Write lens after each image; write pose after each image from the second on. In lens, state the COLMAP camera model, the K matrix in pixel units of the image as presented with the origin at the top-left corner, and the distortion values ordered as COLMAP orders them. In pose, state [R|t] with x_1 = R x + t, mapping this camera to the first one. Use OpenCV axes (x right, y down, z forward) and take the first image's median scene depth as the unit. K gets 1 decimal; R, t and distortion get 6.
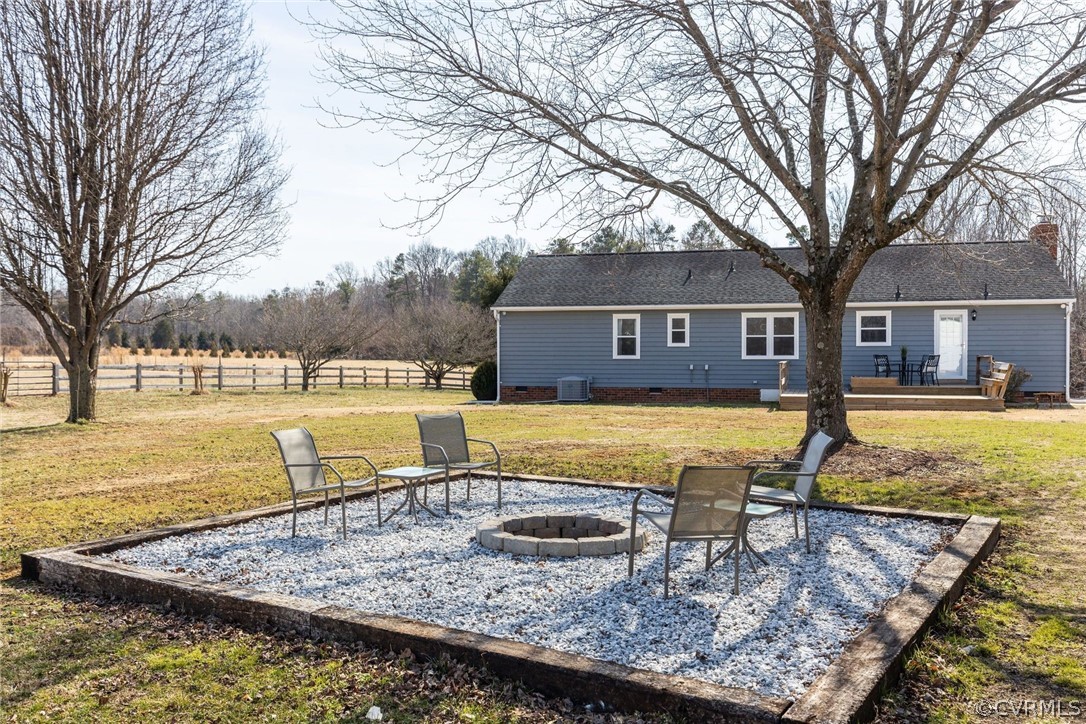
lens RADIAL K [[561.3, 0, 527.5], [0, 561.3, 365.3], [0, 0, 1]] dist [-0.000151, -0.000134]
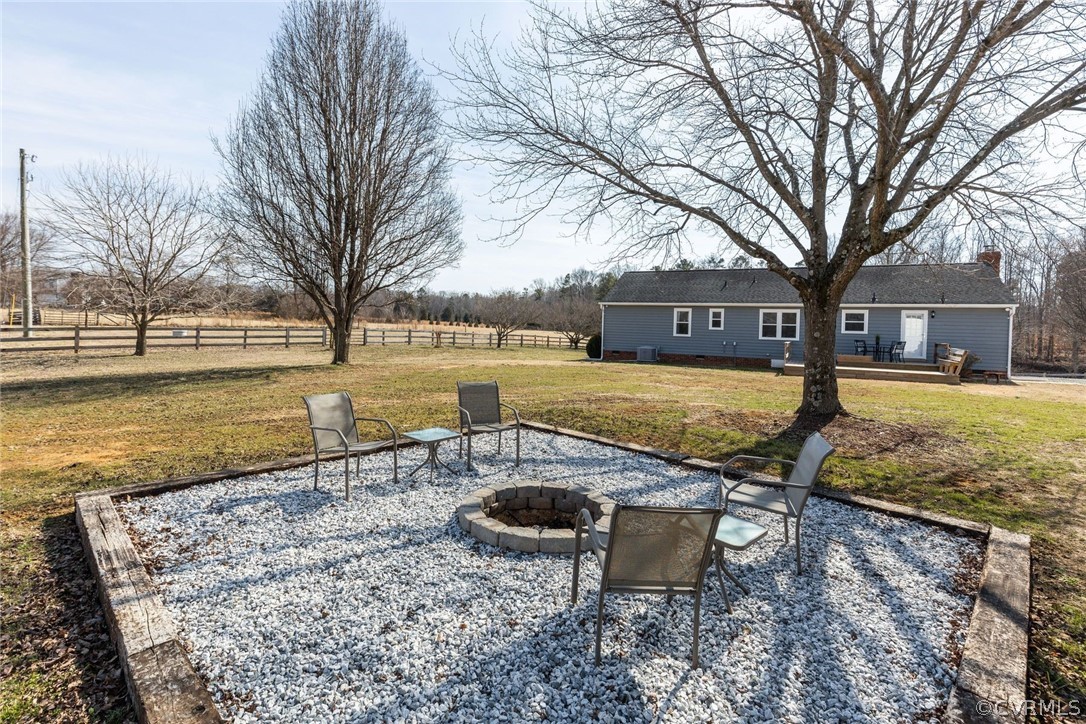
lens RADIAL K [[427.4, 0, 510.5], [0, 427.4, 339.1], [0, 0, 1]] dist [-0.000487, -0.000062]
pose [[0.989504, 0.033954, -0.140459, -0.113854], [-0.034866, 0.999384, -0.004039, 0.015347], [0.140236, 0.008893, 0.990078, -0.227815]]
